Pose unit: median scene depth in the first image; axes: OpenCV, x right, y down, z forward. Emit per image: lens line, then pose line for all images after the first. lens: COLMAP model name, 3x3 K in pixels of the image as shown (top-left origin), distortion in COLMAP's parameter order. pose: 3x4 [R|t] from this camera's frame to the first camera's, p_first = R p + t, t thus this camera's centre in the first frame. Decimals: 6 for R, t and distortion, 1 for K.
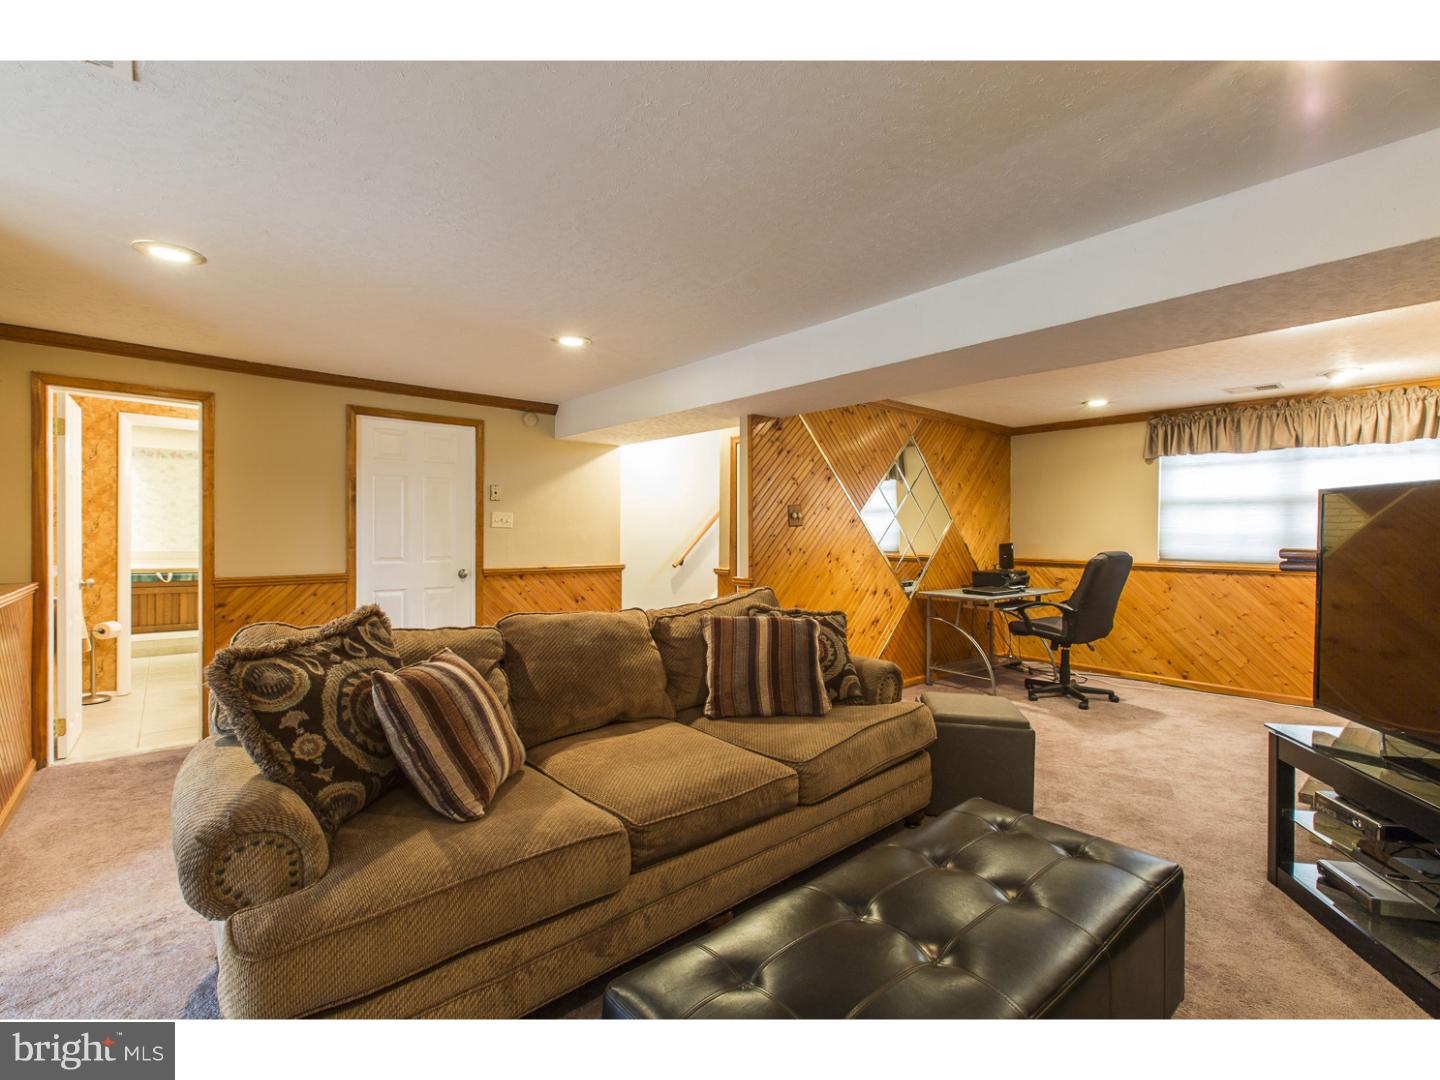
lens RADIAL K [[640.5, 0, 717.1], [0, 640.5, 537.4], [0, 0, 1]] dist [0.001898, 0.000226]
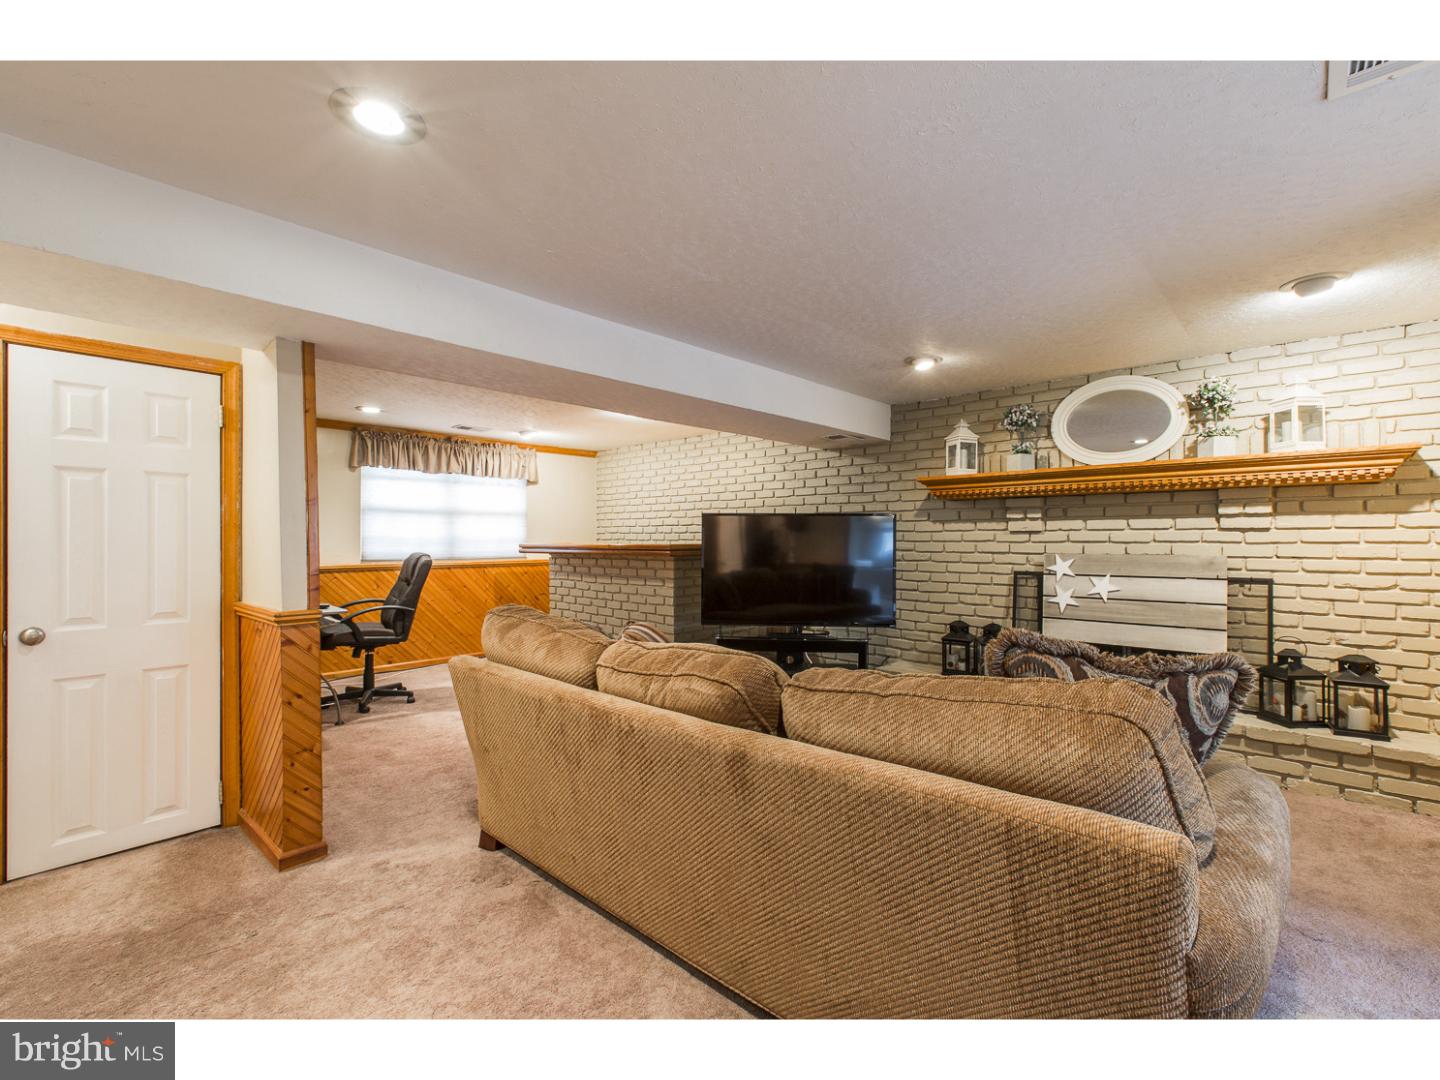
lens RADIAL K [[640.5, 0, 717.7], [0, 640.5, 541.4], [0, 0, 1]] dist [0.001898, 0.000226]
pose [[-0.085706, -0.005301, 0.996306, -0.497906], [0.003731, 0.999977, 0.005642, -0.002574], [-0.996313, 0.004201, -0.085684, 0.557748]]
